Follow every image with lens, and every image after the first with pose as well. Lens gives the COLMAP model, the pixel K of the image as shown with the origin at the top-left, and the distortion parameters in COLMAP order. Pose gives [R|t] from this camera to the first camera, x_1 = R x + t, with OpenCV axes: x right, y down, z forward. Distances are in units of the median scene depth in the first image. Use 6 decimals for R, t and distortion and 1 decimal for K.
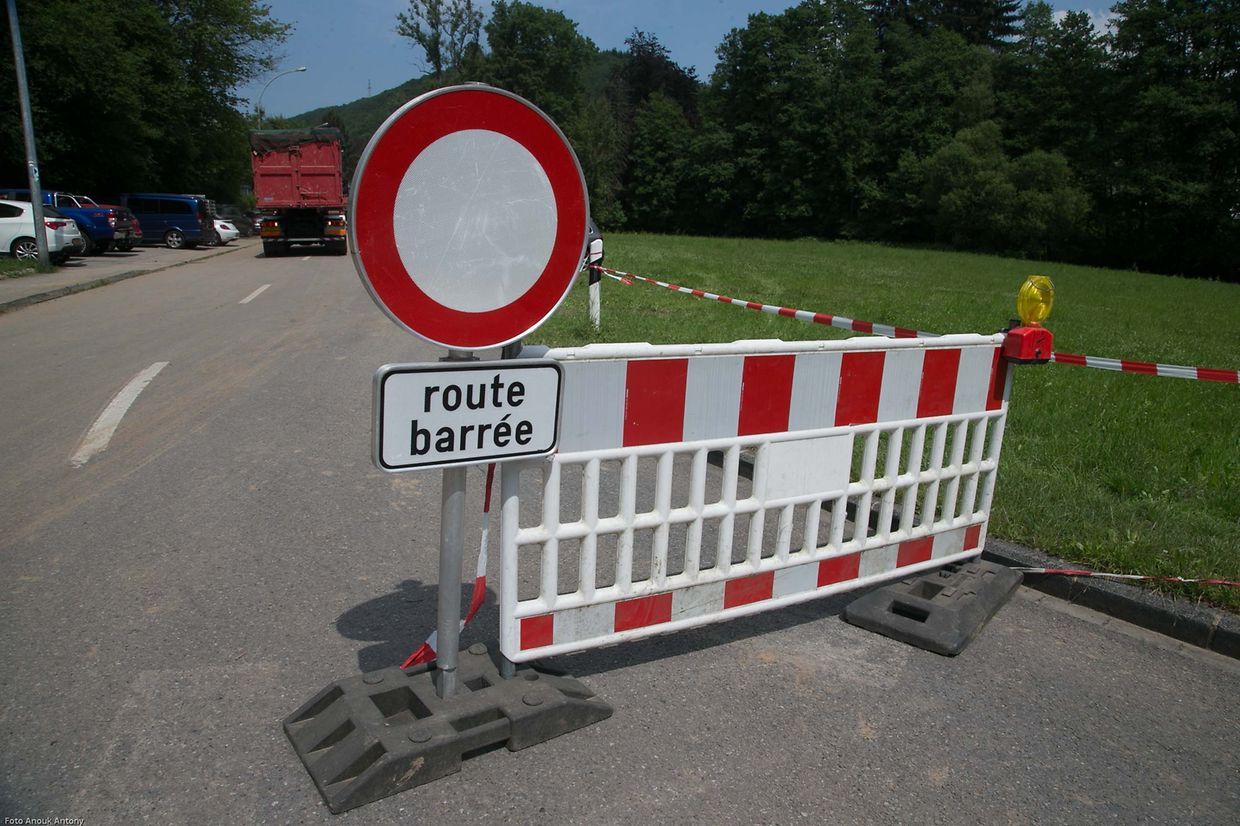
lens RADIAL K [[846.0, 0, 622.0], [0, 846.0, 430.6], [0, 0, 1]] dist [-0.123952, 0.073930]
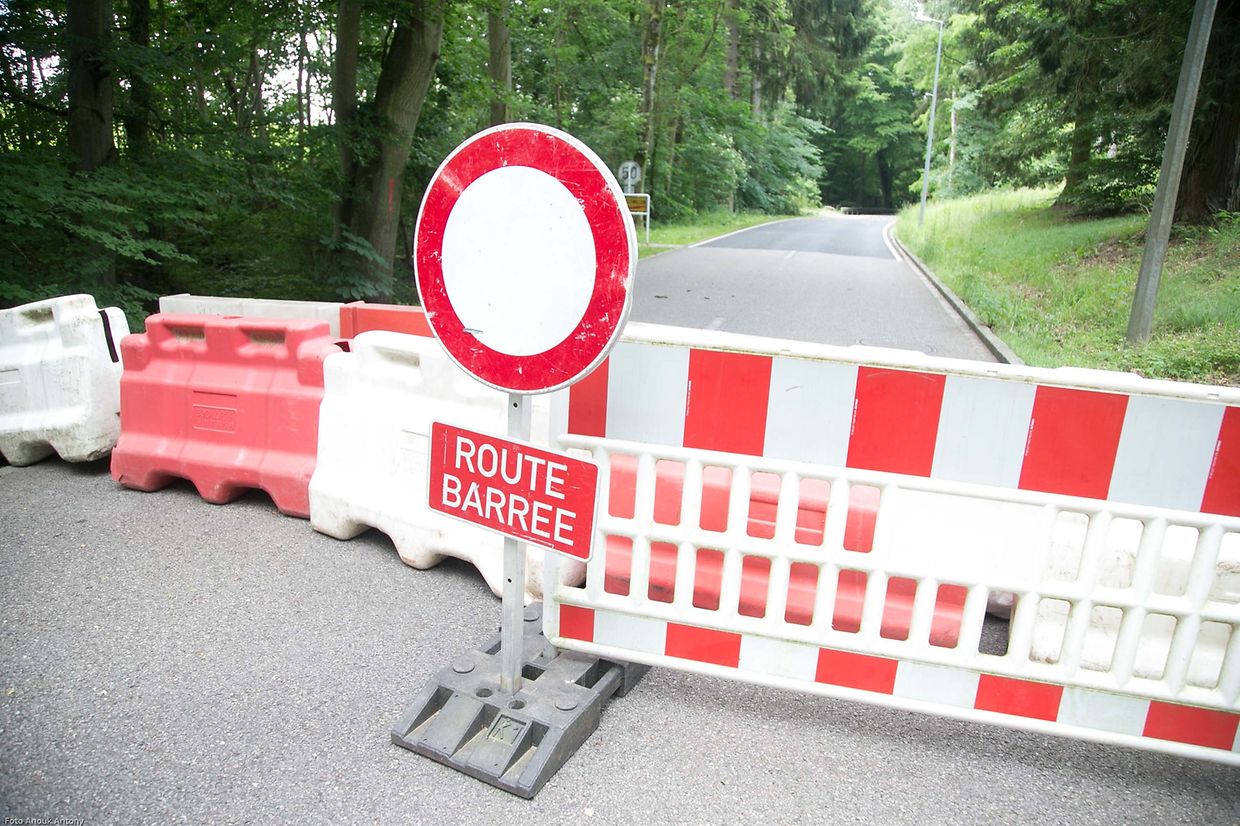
lens RADIAL K [[846.0, 0, 622.0], [0, 846.0, 430.6], [0, 0, 1]] dist [-0.123952, 0.073930]
pose [[0.731584, 0.176407, -0.658533, 0.481750], [-0.181924, 0.981431, 0.060800, -0.035970], [0.657030, 0.075323, 0.750092, 0.290003]]
